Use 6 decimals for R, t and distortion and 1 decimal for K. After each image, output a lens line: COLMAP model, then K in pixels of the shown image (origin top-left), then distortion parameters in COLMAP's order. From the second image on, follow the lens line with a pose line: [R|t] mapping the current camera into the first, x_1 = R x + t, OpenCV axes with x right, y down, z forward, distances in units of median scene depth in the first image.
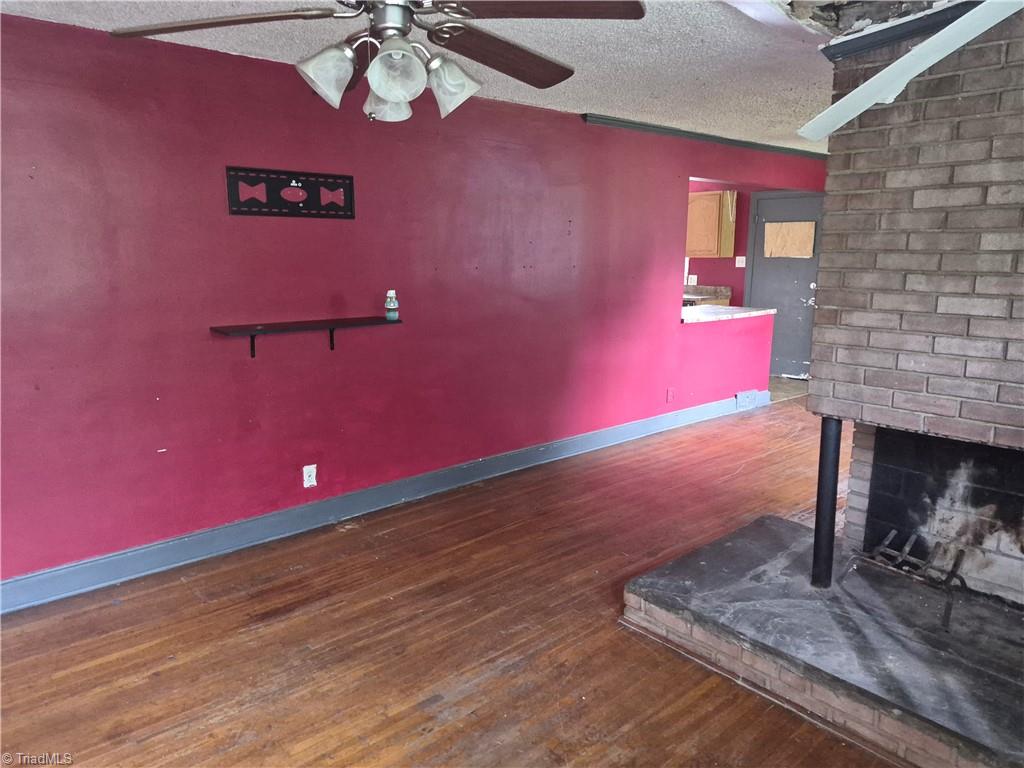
lens RADIAL K [[706.0, 0, 518.8], [0, 706.0, 383.9], [0, 0, 1]] dist [0.025737, -0.010123]
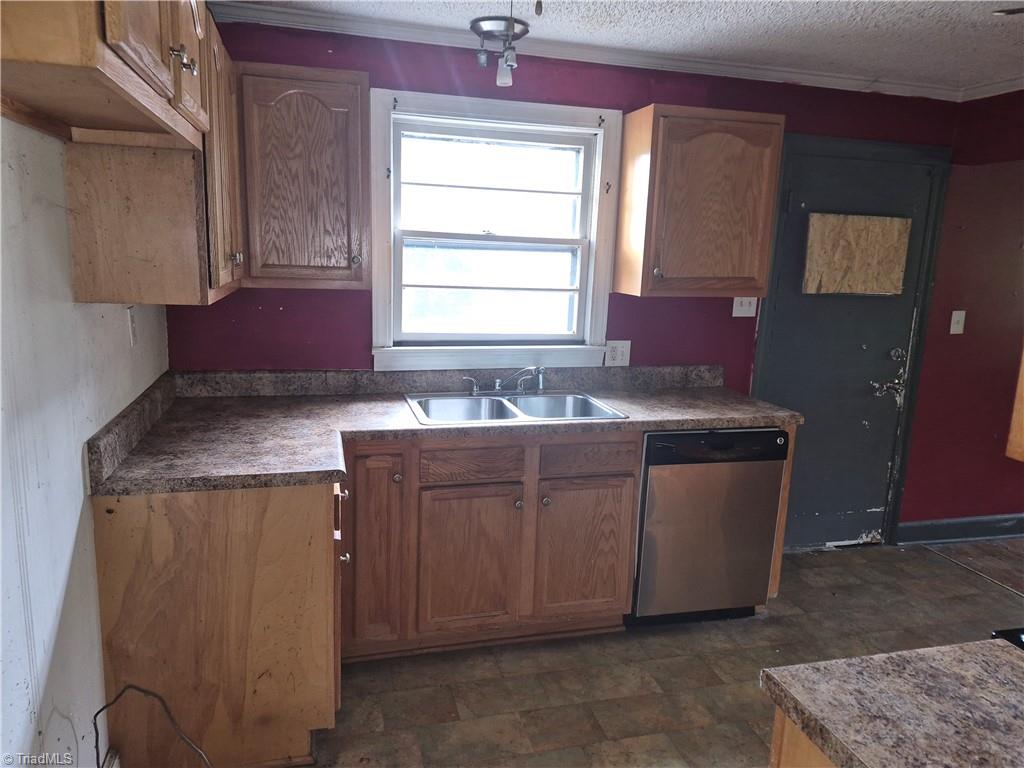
lens RADIAL K [[706.0, 0, 510.6], [0, 706.0, 383.6], [0, 0, 1]] dist [0.025737, -0.010123]
pose [[0.436918, -0.146633, 0.887469, -0.117886], [0.136195, 0.986033, 0.095867, -0.191338], [-0.889131, 0.078983, 0.450786, 0.974368]]
